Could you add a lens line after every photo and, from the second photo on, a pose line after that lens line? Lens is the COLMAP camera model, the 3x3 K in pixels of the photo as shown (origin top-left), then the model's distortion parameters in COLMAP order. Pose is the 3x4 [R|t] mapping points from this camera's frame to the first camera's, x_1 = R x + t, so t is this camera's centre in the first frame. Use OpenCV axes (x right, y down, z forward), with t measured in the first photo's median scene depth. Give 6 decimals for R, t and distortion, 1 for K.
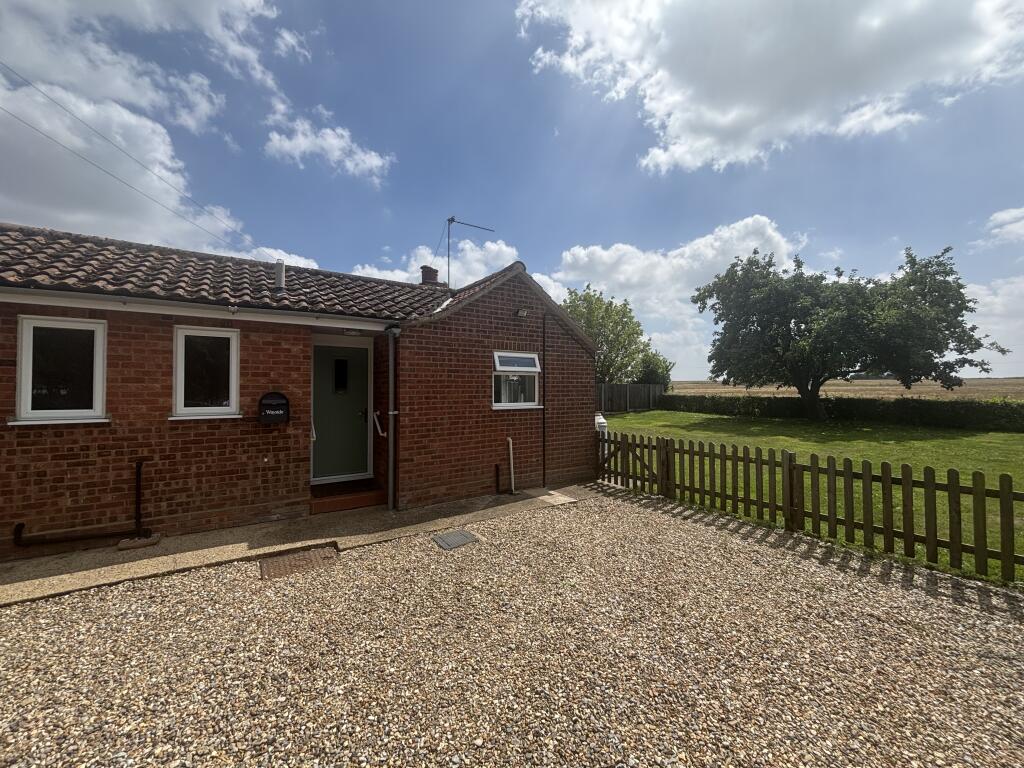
lens RADIAL K [[414.2, 0, 510.0], [0, 414.2, 381.6], [0, 0, 1]] dist [-0.001427, 0.000148]
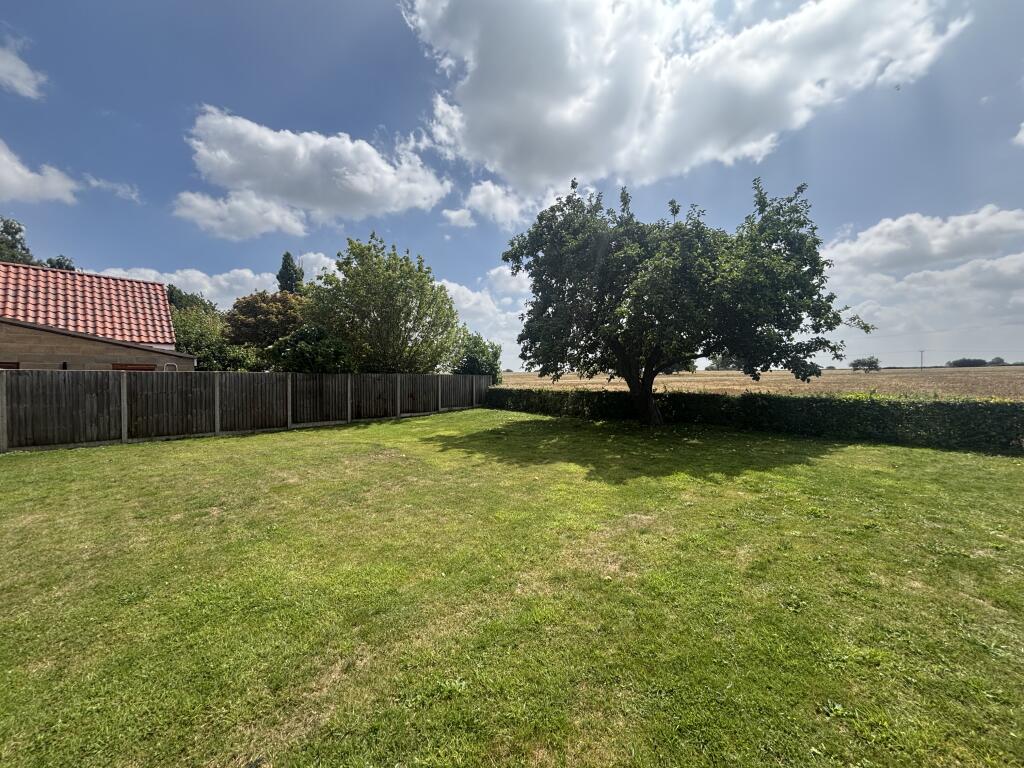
lens RADIAL K [[414.2, 0, 510.0], [0, 414.2, 381.6], [0, 0, 1]] dist [-0.001427, 0.000148]
pose [[0.967595, -0.005246, 0.252453, 0.368821], [0.000007, 0.999785, 0.020750, 0.004742], [-0.252507, -0.020076, 0.967387, 0.413611]]
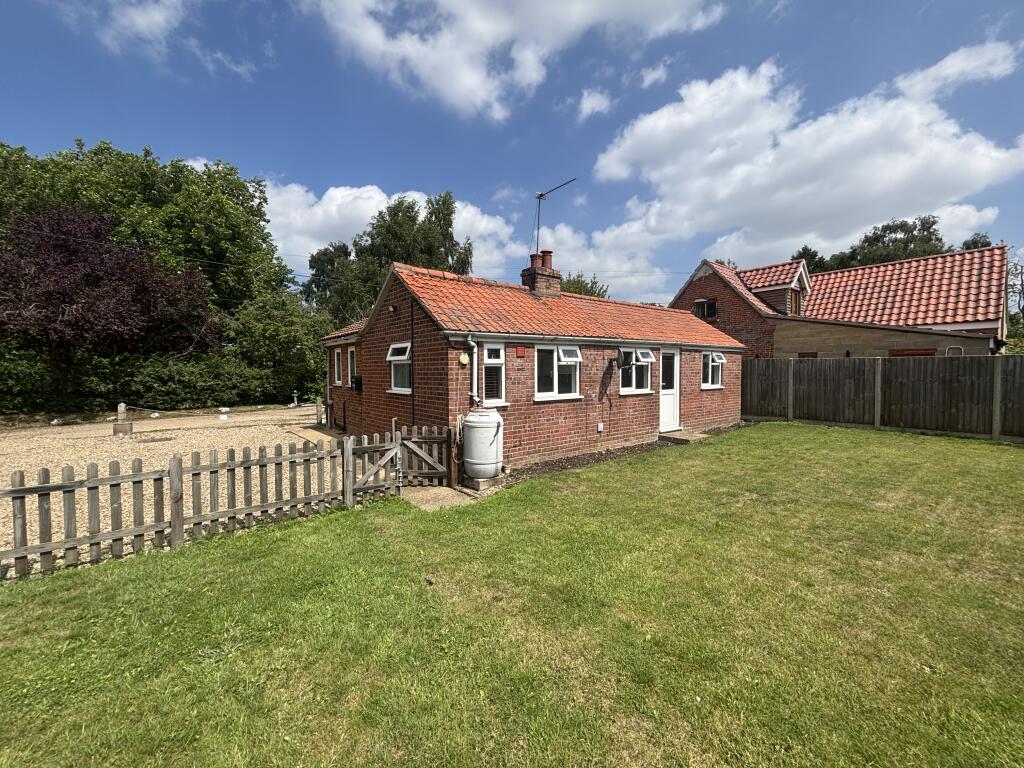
lens RADIAL K [[414.2, 0, 510.0], [0, 414.2, 381.6], [0, 0, 1]] dist [-0.001427, 0.000148]
pose [[0.092482, 0.031591, -0.995213, 0.589779], [0.026584, 0.999062, 0.034184, 0.000998], [0.995359, -0.029619, 0.091556, 0.601978]]
